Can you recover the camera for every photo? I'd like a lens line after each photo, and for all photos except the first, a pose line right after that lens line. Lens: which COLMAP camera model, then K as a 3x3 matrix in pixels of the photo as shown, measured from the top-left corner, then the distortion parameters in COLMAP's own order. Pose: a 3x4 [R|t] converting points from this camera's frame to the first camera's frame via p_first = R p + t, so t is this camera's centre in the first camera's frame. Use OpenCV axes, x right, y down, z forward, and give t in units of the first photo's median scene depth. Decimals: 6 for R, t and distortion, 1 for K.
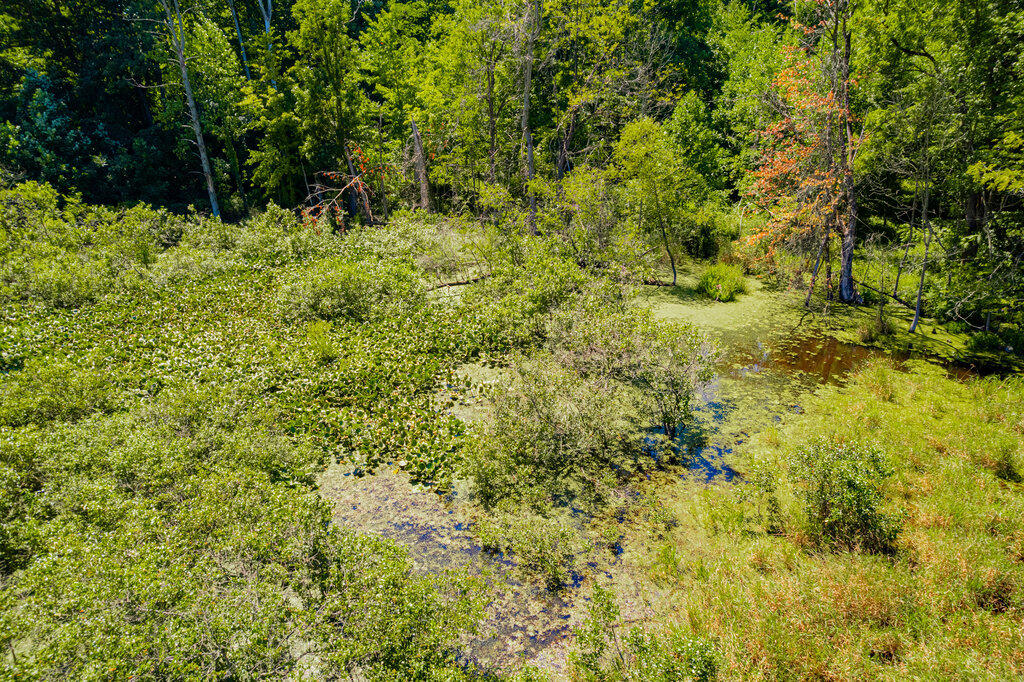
lens RADIAL K [[655.7, 0, 512.6], [0, 655.7, 340.1], [0, 0, 1]] dist [0.000977, 0.013127]
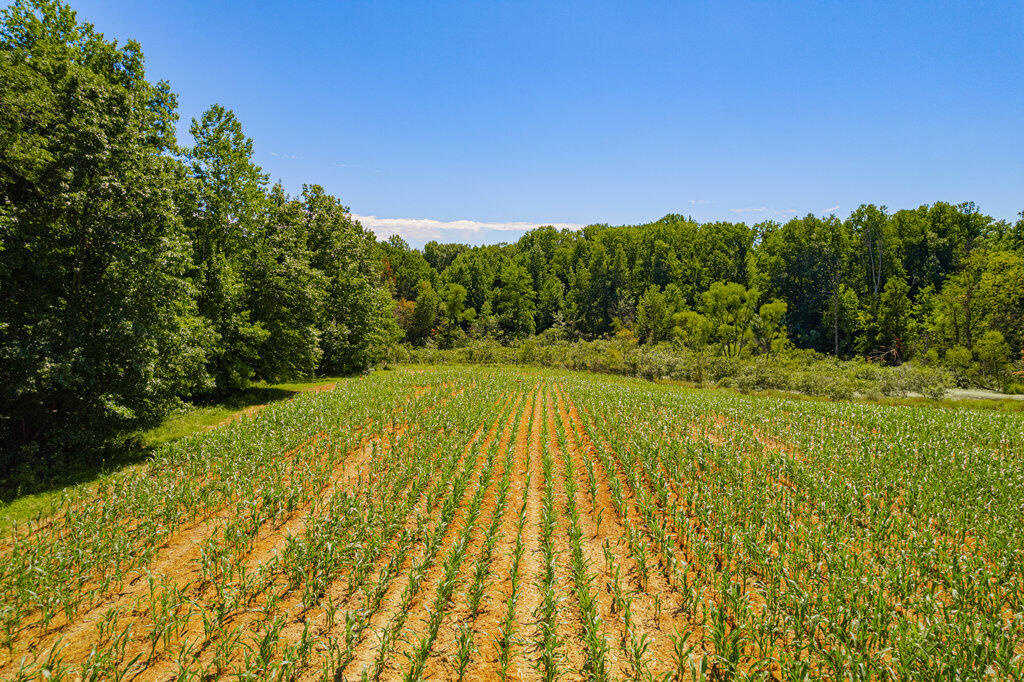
lens RADIAL K [[655.7, 0, 508.4], [0, 655.7, 342.7], [0, 0, 1]] dist [0.000977, 0.013127]
pose [[0.624817, 0.076009, -0.777063, 0.766354], [-0.319451, 0.933021, -0.165598, 0.607469], [0.712429, 0.351702, 0.607248, -1.555558]]
